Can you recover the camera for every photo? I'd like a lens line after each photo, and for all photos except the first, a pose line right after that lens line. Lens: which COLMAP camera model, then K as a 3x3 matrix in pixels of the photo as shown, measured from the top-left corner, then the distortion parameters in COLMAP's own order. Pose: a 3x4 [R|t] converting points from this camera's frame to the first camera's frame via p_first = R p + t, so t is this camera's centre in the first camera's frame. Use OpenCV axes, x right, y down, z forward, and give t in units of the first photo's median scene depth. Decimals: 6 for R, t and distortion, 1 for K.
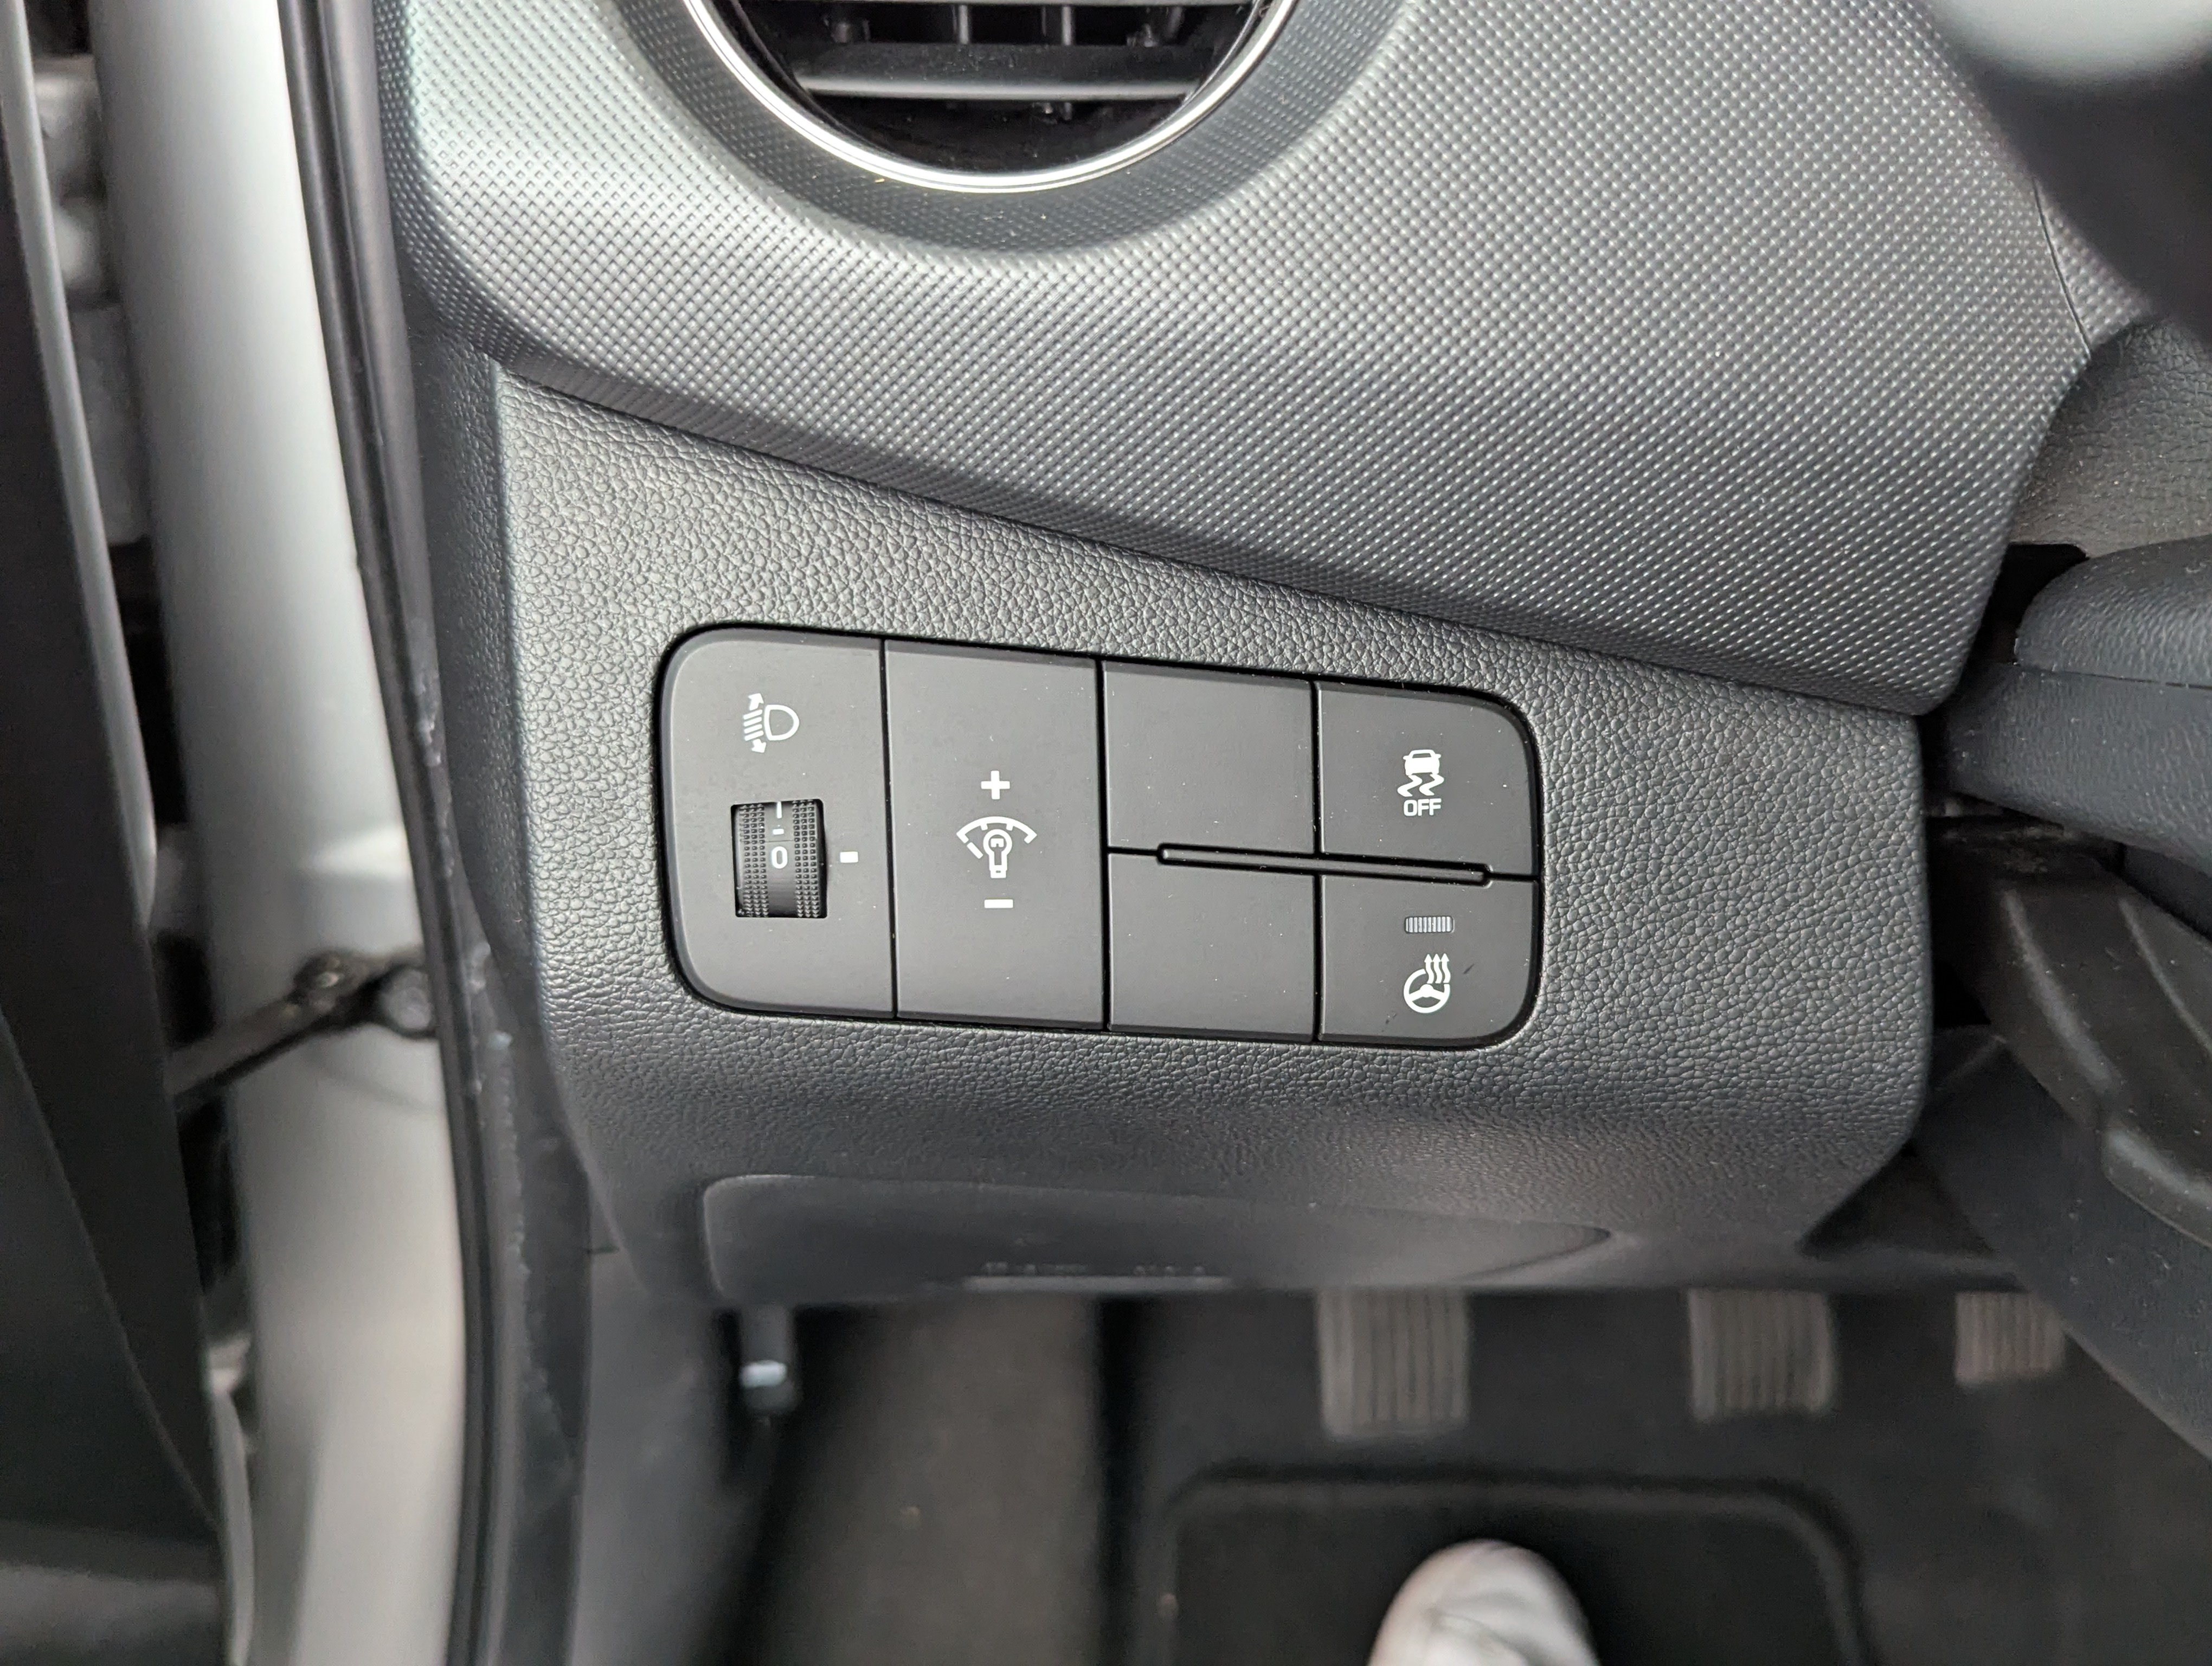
lens RADIAL K [[2059.7, 0, 1141.0], [0, 2059.7, 832.0], [0, 0, 1]] dist [0.044084, -0.006856]
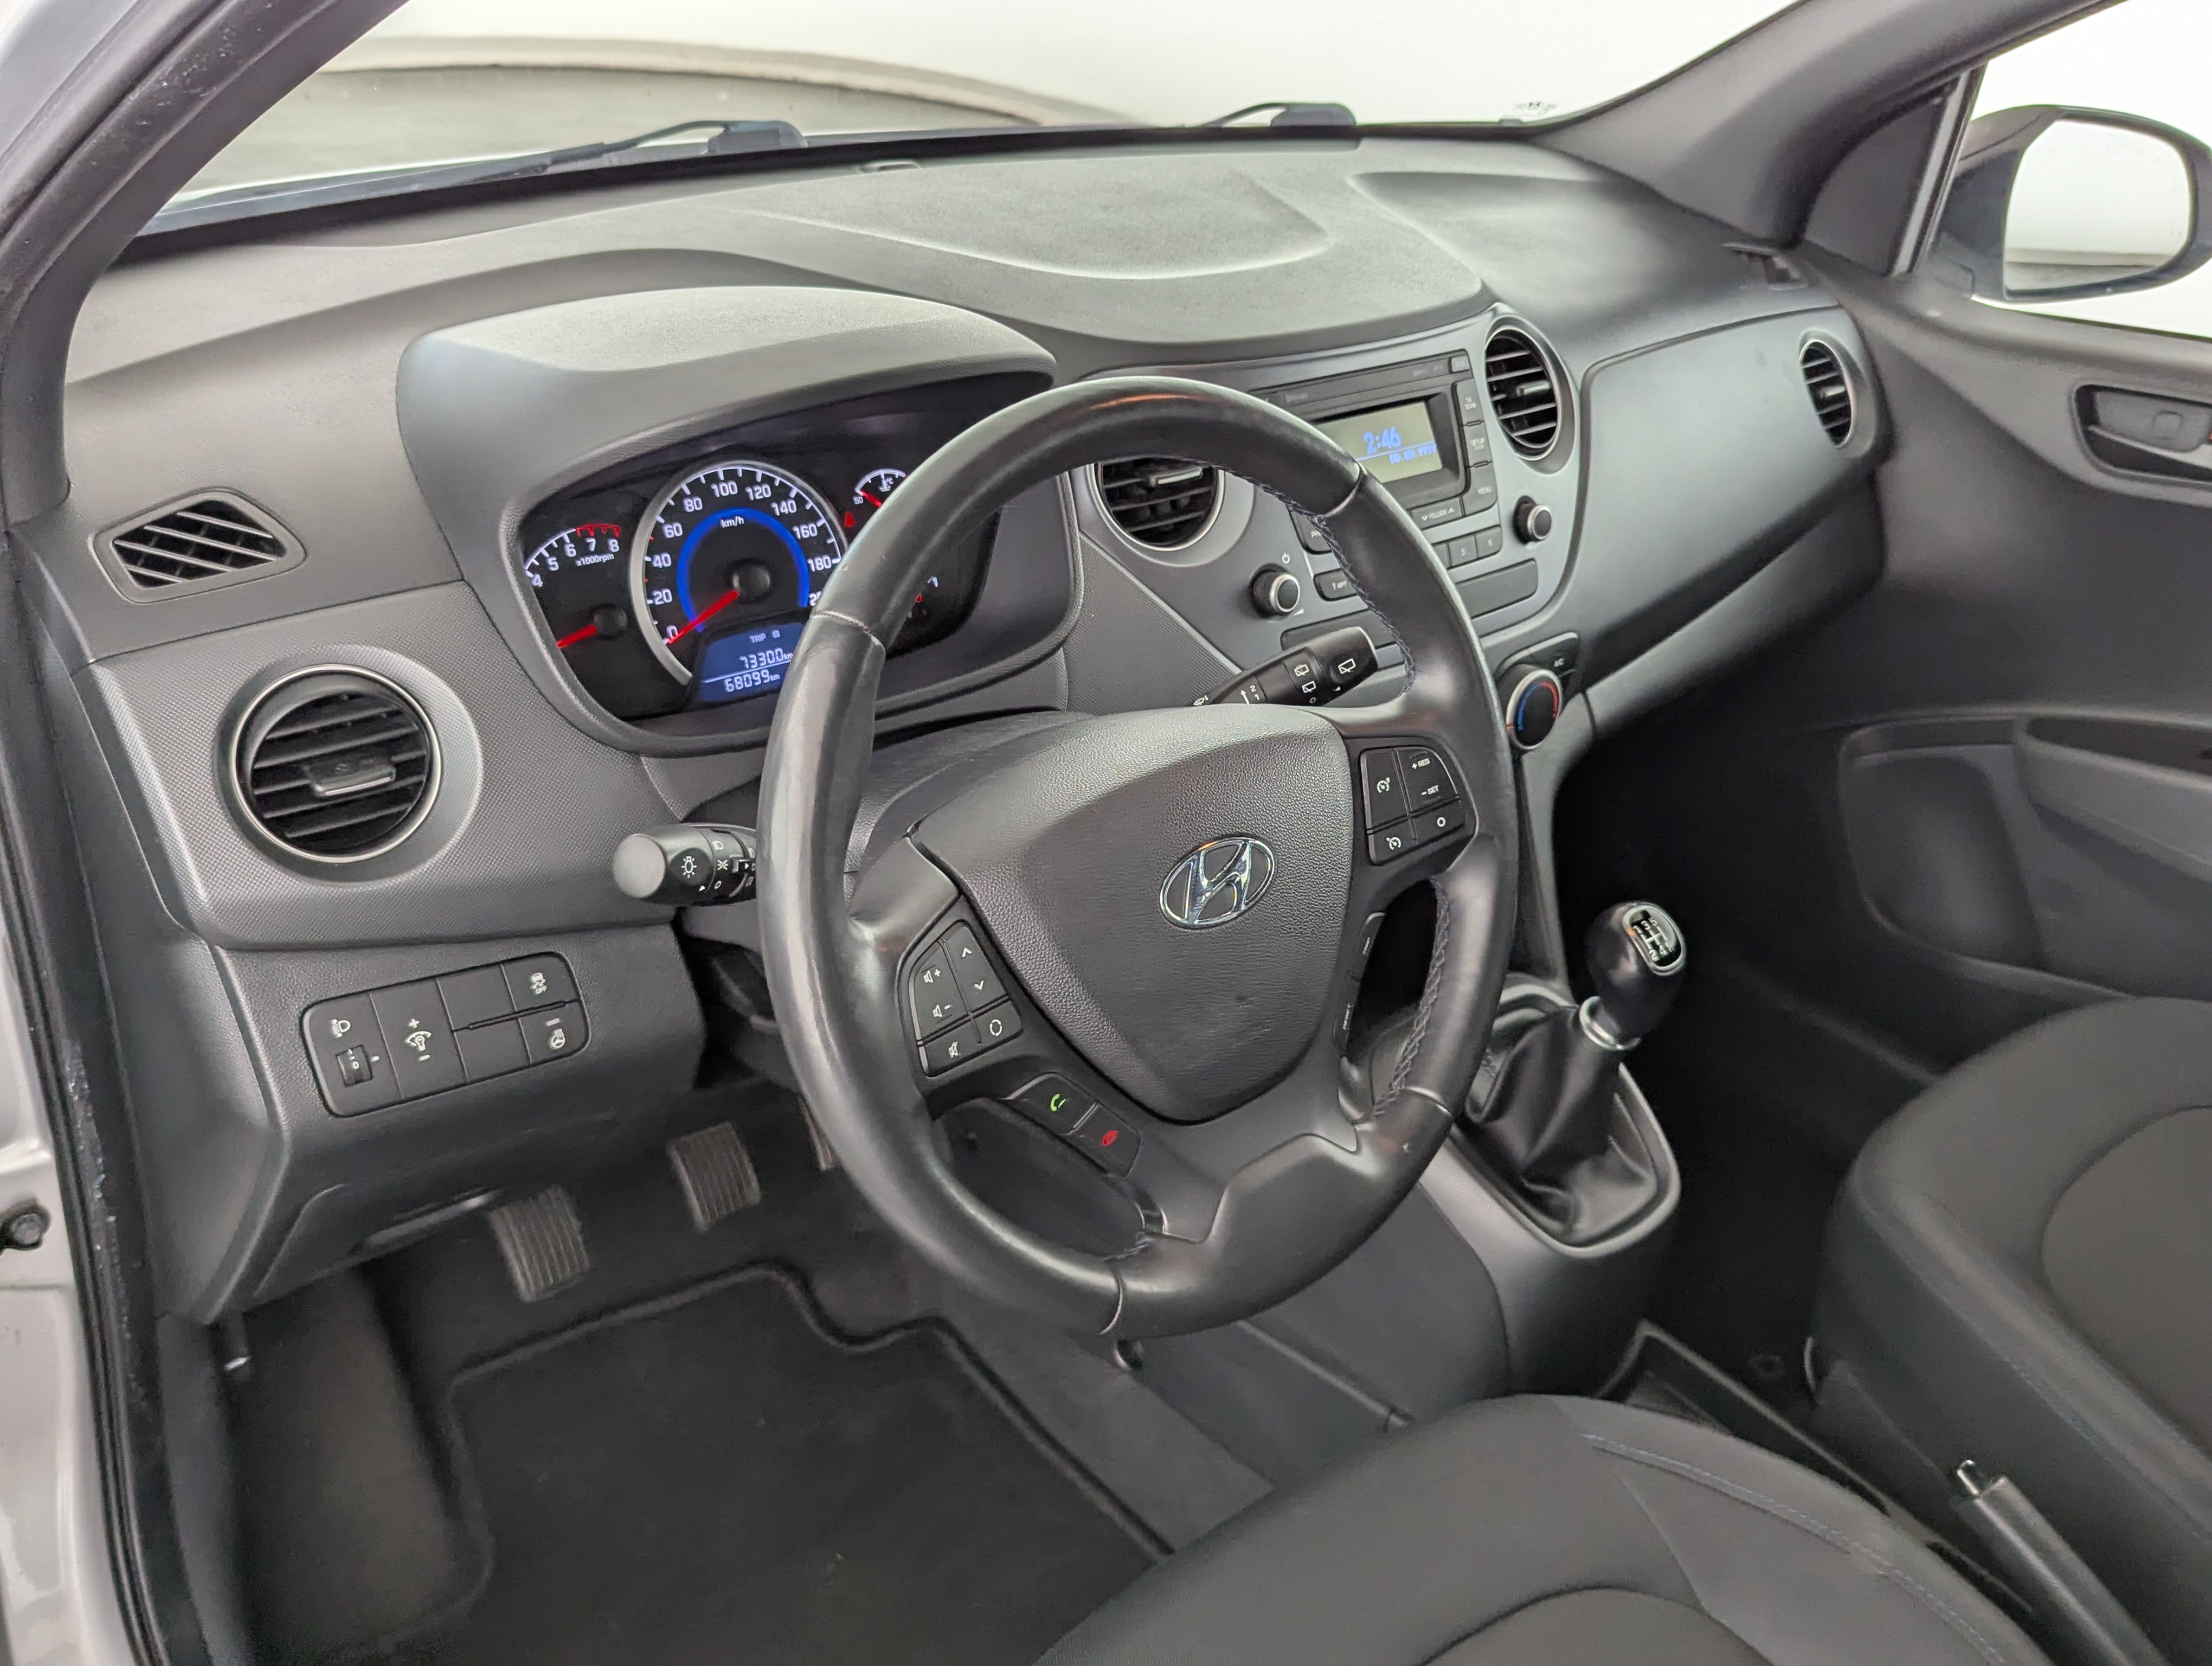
lens RADIAL K [[2059.7, 0, 1141.0], [0, 2059.7, 832.0], [0, 0, 1]] dist [0.044084, -0.006856]
pose [[0.828313, -0.270745, 0.490504, -0.640914], [0.286494, 0.957050, 0.044466, -0.128210], [-0.481475, 0.103695, 0.870304, -2.455140]]
